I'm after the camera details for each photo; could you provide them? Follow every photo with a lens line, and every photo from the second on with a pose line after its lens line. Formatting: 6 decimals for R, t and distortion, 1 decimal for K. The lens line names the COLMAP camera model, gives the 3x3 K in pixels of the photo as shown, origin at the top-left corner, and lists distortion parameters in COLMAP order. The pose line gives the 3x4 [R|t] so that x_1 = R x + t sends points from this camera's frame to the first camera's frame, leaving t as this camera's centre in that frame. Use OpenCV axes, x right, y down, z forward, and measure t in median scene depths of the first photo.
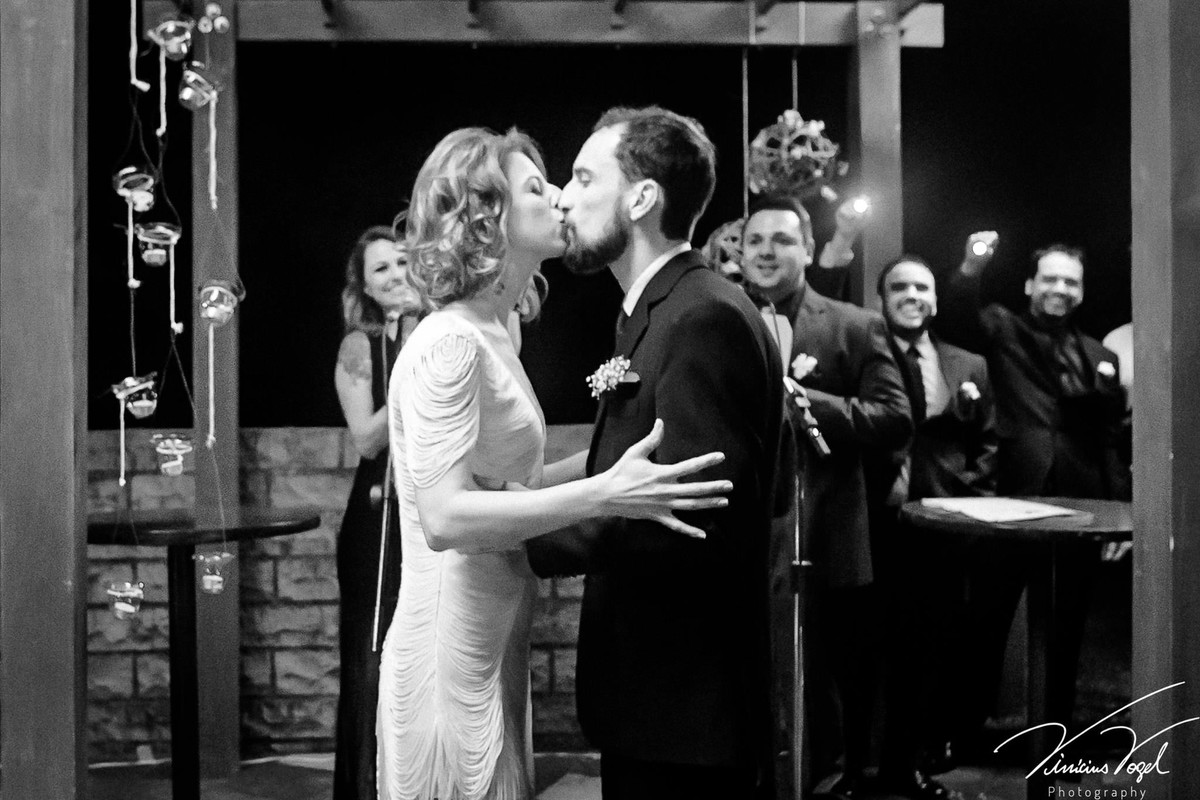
lens RADIAL K [[1972.7, 0, 600.3], [0, 1972.7, 394.4], [0, 0, 1]] dist [-0.019153, 0.000000]
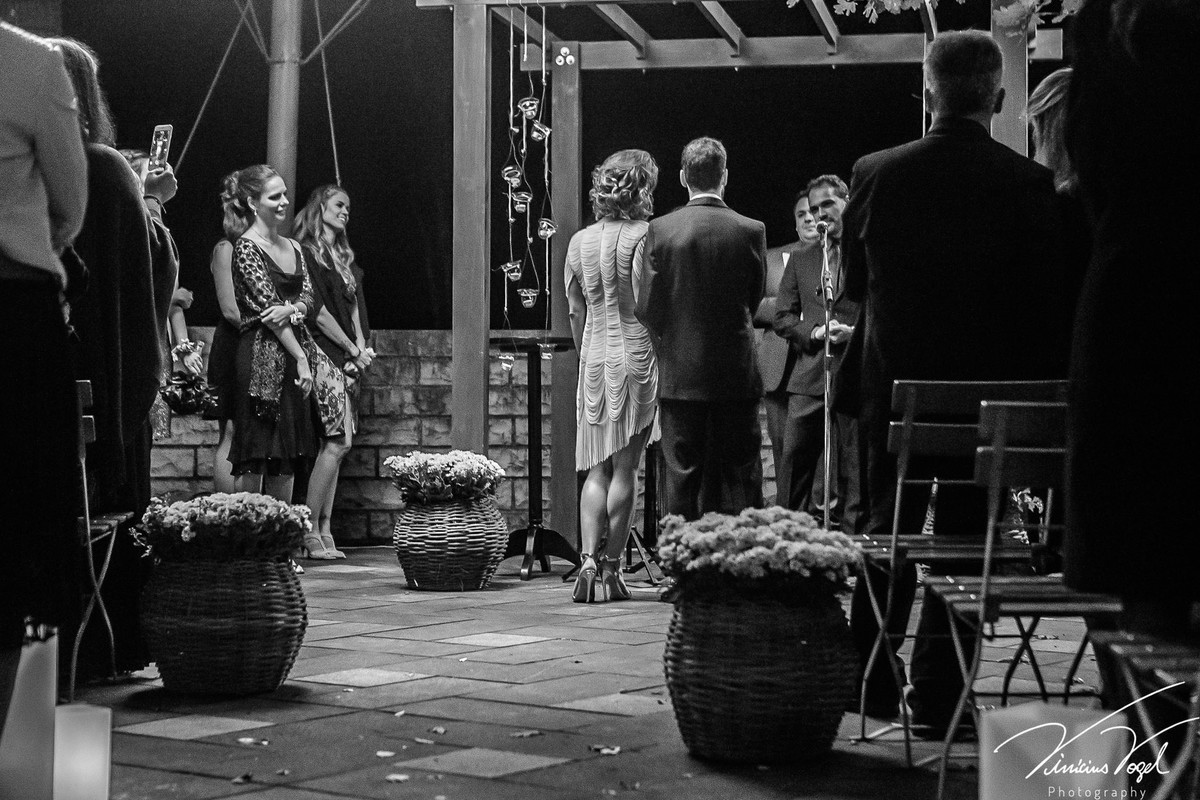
lens RADIAL K [[2428.3, 0, 601.6], [0, 2428.3, 399.7], [0, 0, 1]] dist [0.481607, 0.000000]
pose [[0.980123, 0.009152, -0.198182, 0.386561], [-0.008812, 0.999958, 0.002595, 0.130727], [0.198197, -0.000797, 0.980162, -1.579432]]
